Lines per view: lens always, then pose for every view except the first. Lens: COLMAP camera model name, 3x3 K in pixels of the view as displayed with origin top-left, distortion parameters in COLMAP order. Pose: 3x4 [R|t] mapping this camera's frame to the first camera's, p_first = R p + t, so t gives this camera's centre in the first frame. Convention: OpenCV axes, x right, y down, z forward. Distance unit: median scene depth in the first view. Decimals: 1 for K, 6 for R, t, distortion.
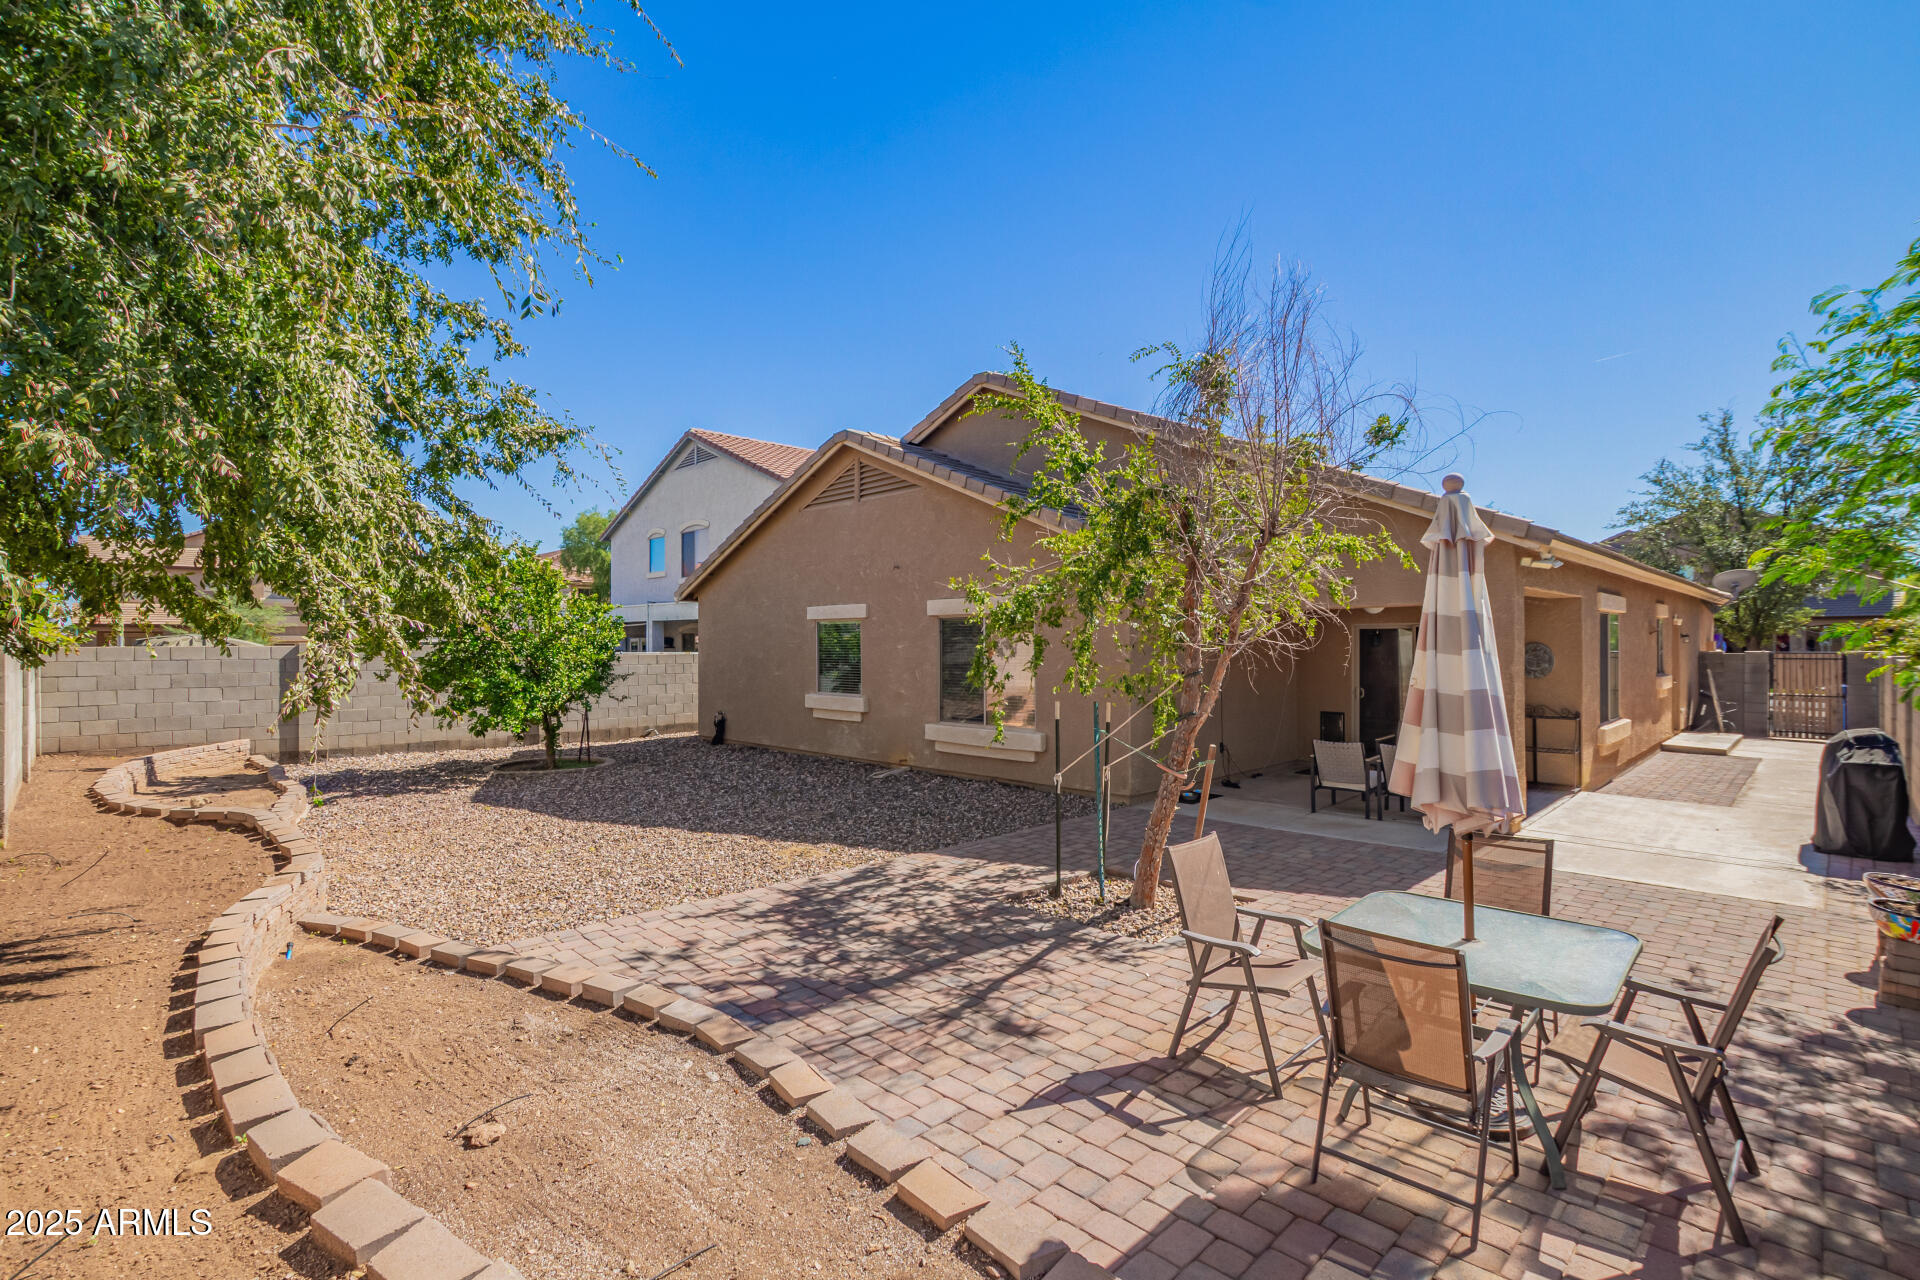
lens RADIAL K [[901.0, 0, 973.9], [0, 901.0, 645.4], [0, 0, 1]] dist [-0.003738, -0.000638]
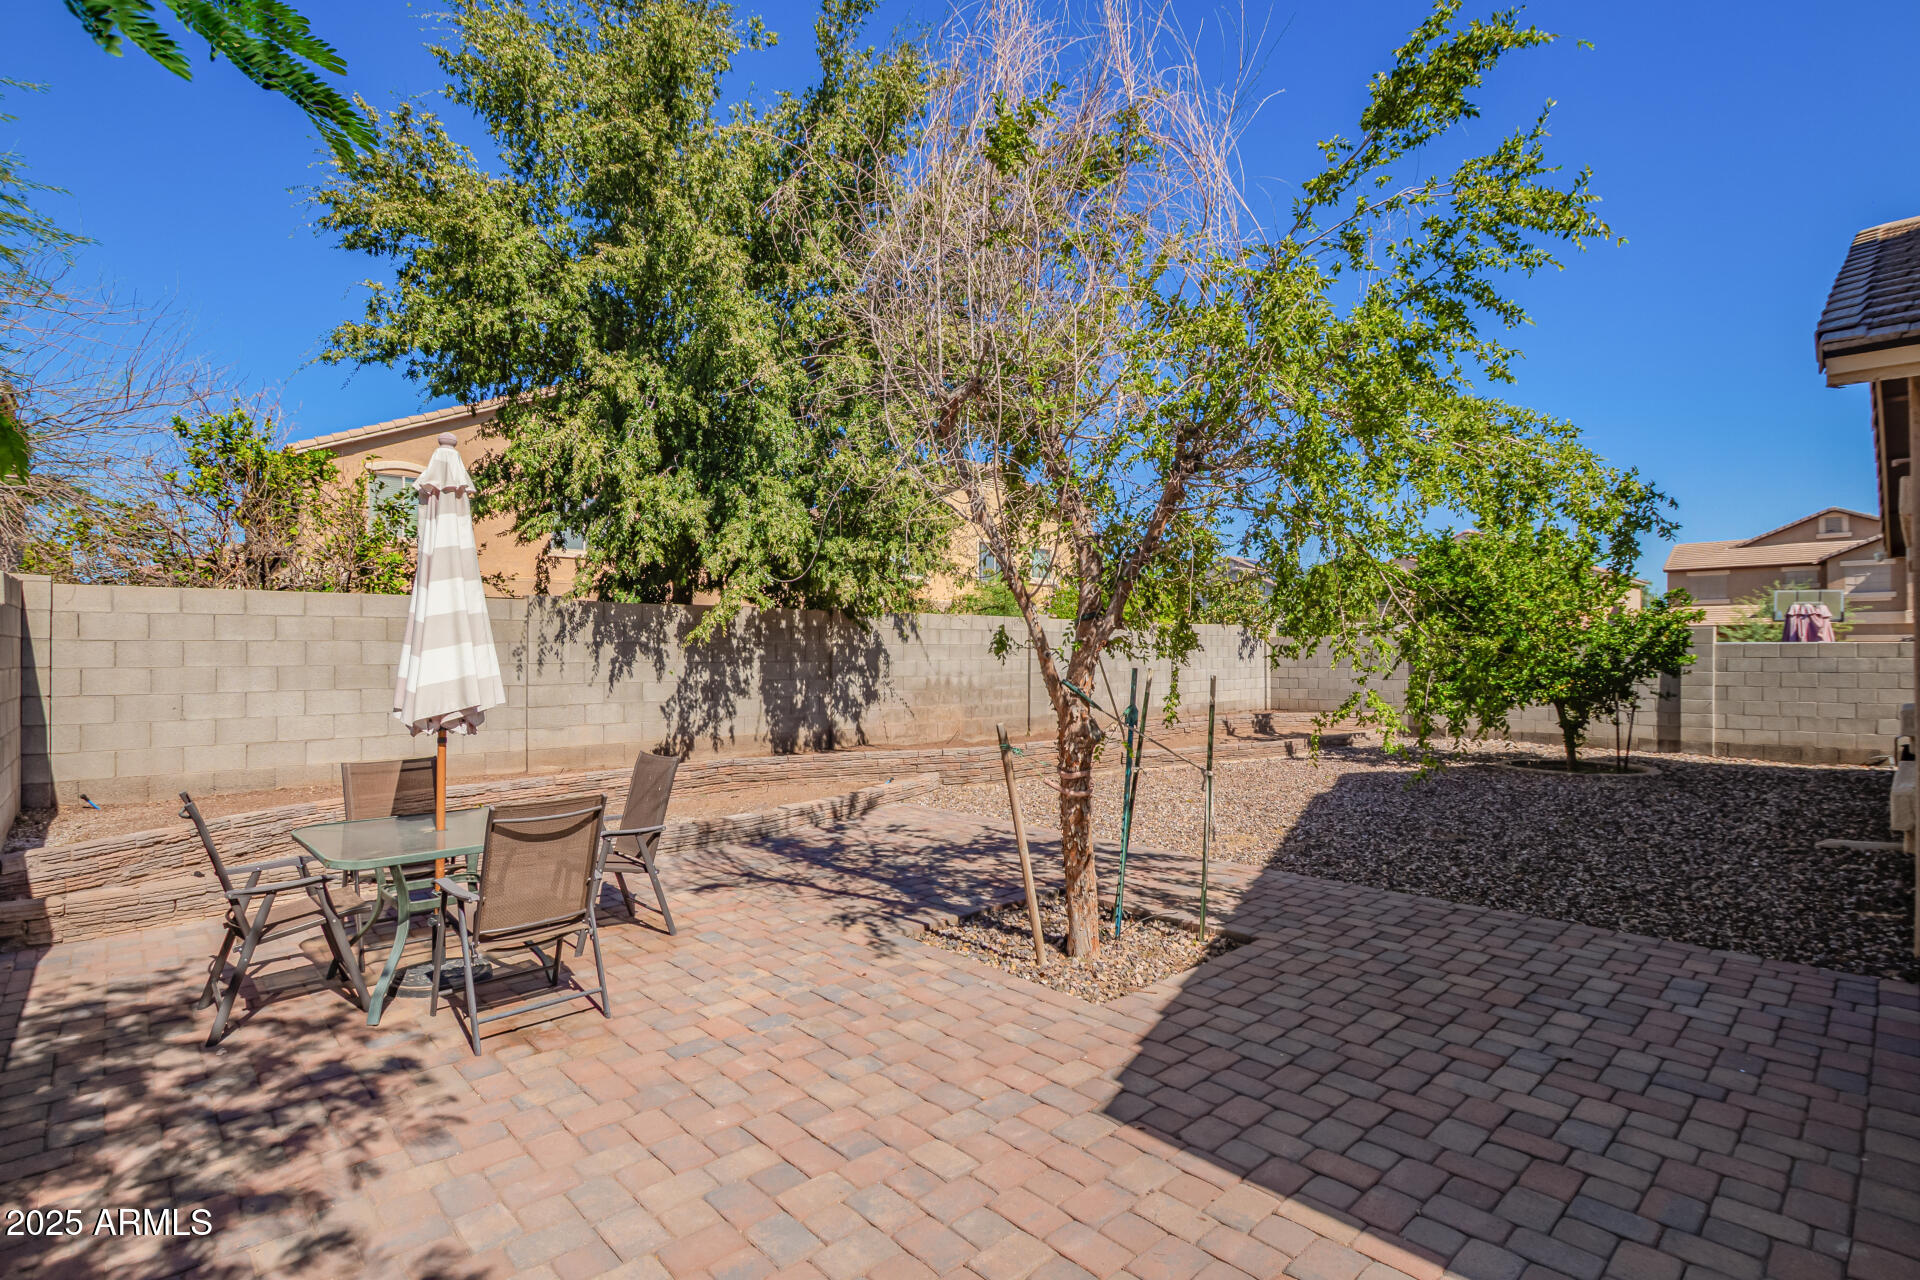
lens RADIAL K [[901.0, 0, 973.9], [0, 901.0, 645.4], [0, 0, 1]] dist [-0.003738, -0.000638]
pose [[-0.030284, -0.012207, -0.999467, 1.140282], [0.001356, 0.999924, -0.012253, 0.060694], [0.999540, -0.001726, -0.030266, 1.164358]]
